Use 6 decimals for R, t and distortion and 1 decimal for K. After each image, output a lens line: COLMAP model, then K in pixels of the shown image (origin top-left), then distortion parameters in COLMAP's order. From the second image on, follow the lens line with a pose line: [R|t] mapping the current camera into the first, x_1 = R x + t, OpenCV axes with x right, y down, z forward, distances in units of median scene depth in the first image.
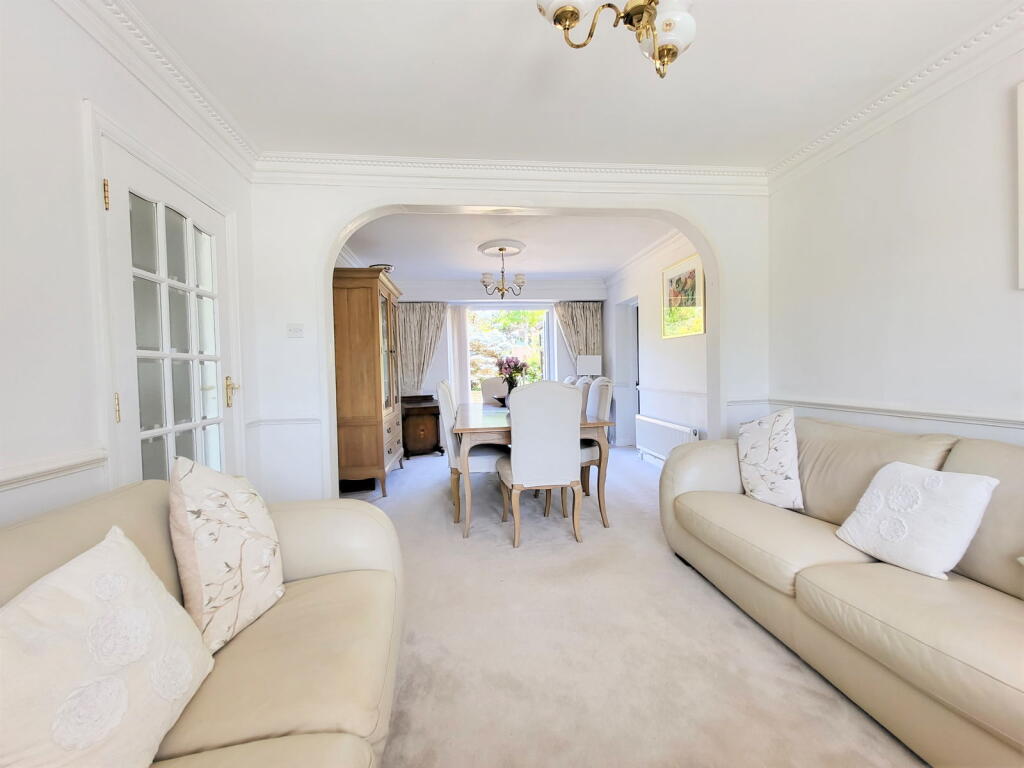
lens RADIAL K [[403.1, 0, 511.2], [0, 403.1, 382.8], [0, 0, 1]] dist [0.001092, 0.000011]
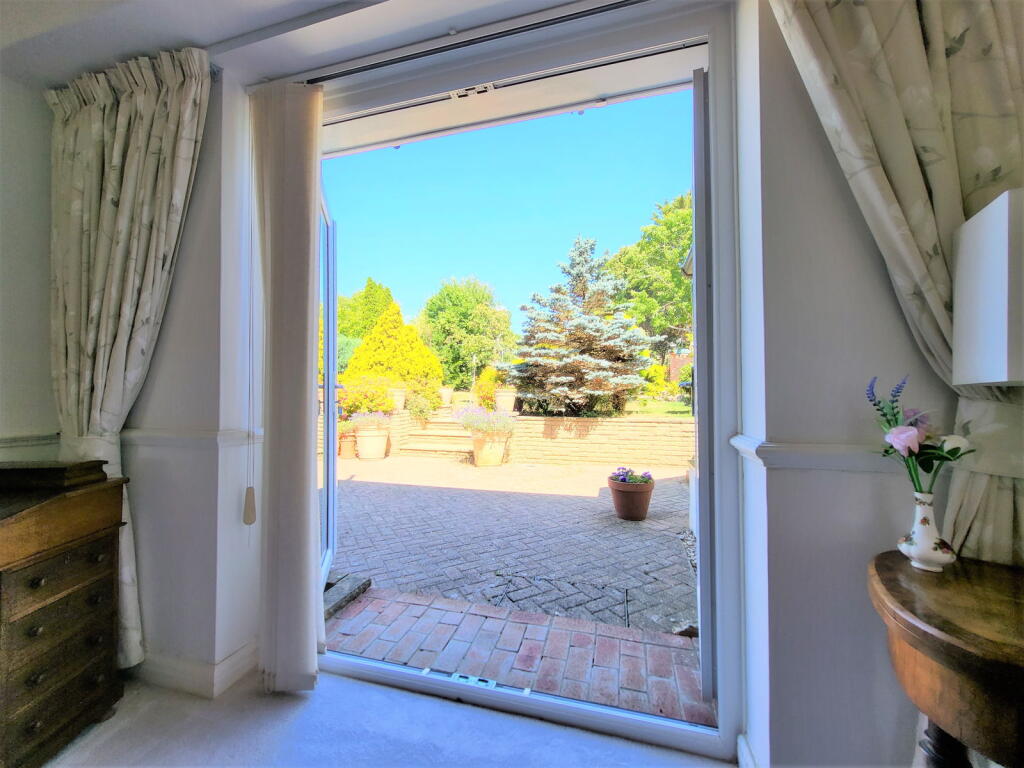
lens RADIAL K [[403.1, 0, 509.7], [0, 403.1, 385.2], [0, 0, 1]] dist [0.001092, 0.000011]
pose [[0.917917, 0.025688, -0.395940, 0.048567], [-0.038899, 0.998921, -0.025371, -0.007447], [0.394861, 0.038691, 0.917926, 0.443941]]
